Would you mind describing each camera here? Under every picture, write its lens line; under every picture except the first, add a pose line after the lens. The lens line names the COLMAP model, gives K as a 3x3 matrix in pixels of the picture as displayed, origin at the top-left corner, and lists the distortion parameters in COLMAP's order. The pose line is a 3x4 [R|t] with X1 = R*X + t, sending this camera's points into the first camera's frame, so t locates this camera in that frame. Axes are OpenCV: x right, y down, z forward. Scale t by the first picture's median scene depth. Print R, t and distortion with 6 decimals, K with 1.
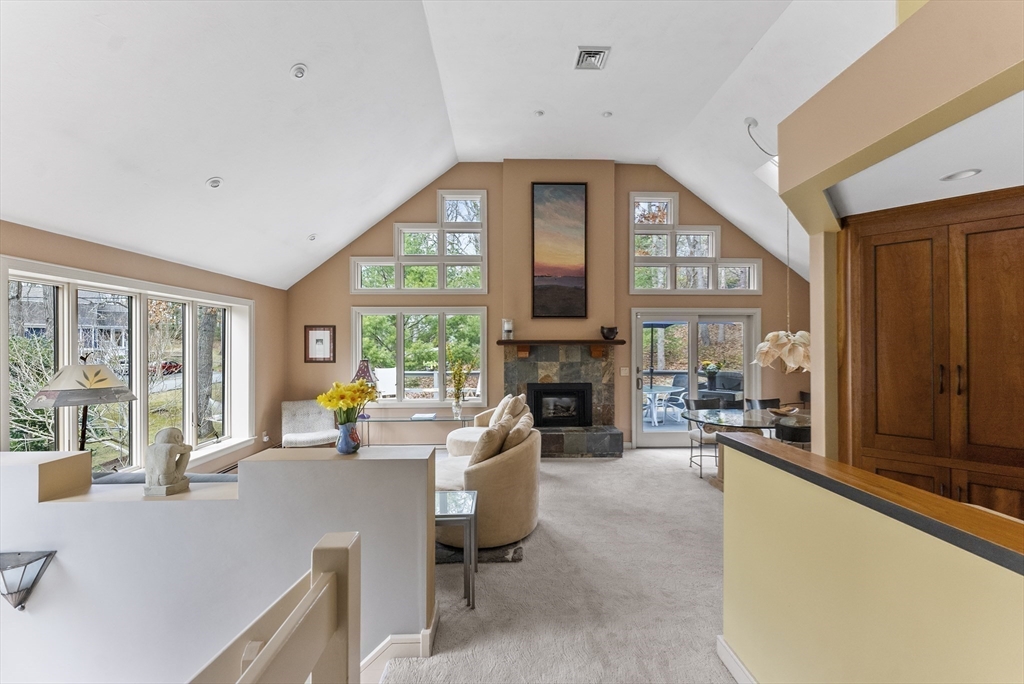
lens RADIAL K [[418.2, 0, 512.0], [0, 418.2, 342.0], [0, 0, 1]] dist [0.002160, 0.000040]
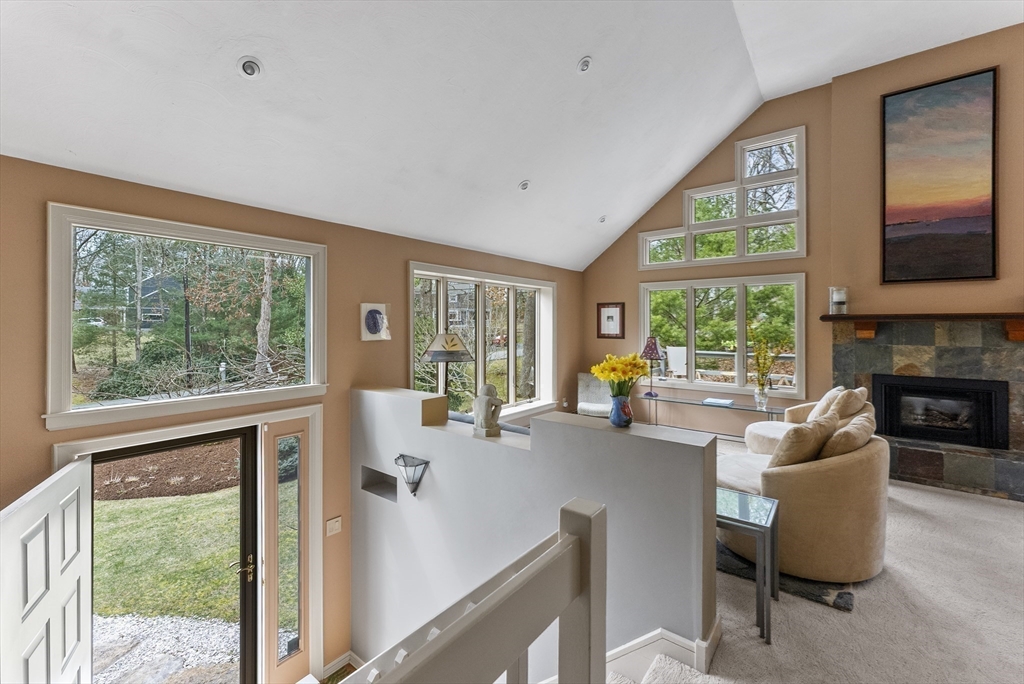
lens RADIAL K [[422.3, 0, 508.6], [0, 422.3, 323.0], [0, 0, 1]] dist [0.001718, 0.000085]
pose [[0.765545, 0.001105, -0.643382, 0.030302], [0.000791, 0.999996, 0.002659, 0.009495], [0.643382, -0.002544, 0.765541, 0.033474]]
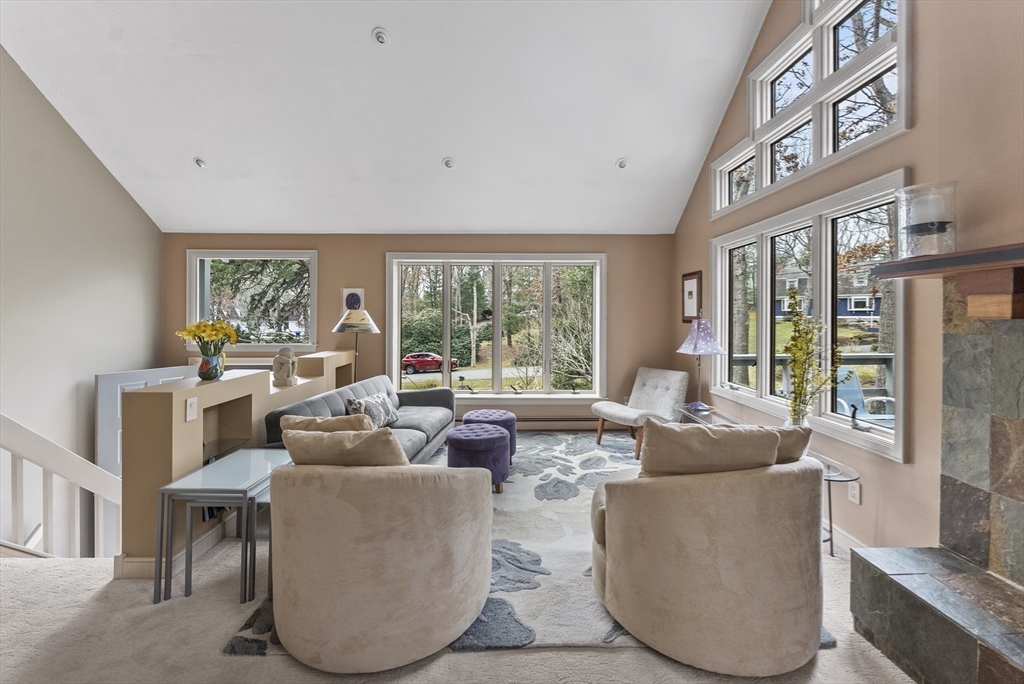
lens RADIAL K [[419.9, 0, 510.3], [0, 419.9, 319.4], [0, 0, 1]] dist [-0.001600, -0.000578]
pose [[-0.026045, 0.010934, -0.999601, 0.355686], [0.003980, 0.999933, 0.010834, 0.040972], [0.999653, -0.003696, -0.026087, 0.852648]]
